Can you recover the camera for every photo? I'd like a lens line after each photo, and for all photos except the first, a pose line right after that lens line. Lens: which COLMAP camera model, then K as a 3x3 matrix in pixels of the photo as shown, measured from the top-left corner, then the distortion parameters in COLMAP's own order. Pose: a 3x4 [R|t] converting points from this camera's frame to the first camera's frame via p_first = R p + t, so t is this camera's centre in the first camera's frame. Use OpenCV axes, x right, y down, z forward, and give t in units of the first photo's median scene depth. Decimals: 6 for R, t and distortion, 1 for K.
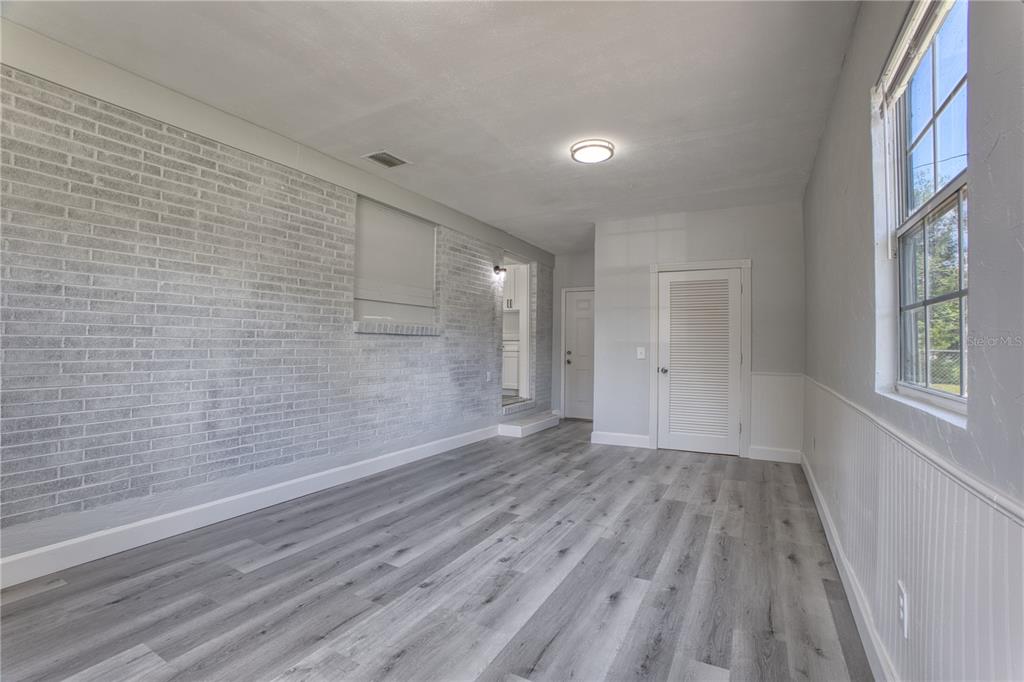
lens RADIAL K [[505.1, 0, 510.4], [0, 505.1, 342.3], [0, 0, 1]] dist [-0.030400, 0.003205]
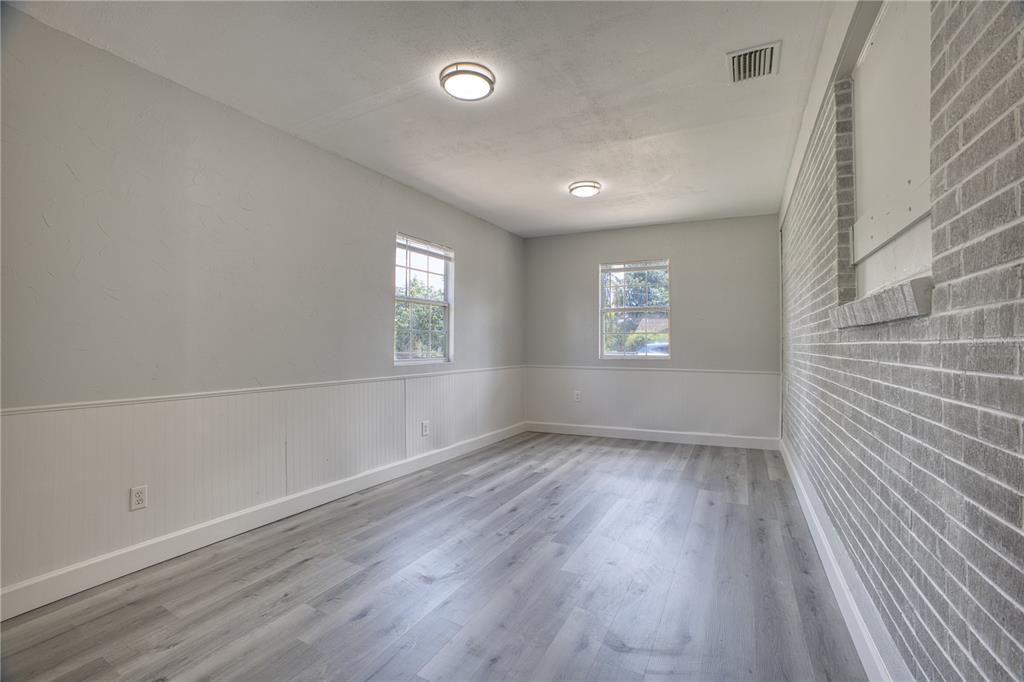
lens RADIAL K [[505.1, 0, 513.1], [0, 505.1, 340.8], [0, 0, 1]] dist [-0.030400, 0.003205]
pose [[-0.999809, -0.011944, -0.015474, 0.125550], [-0.011727, 0.999833, -0.014019, -0.021323], [0.015639, -0.013835, -0.999782, 2.243566]]
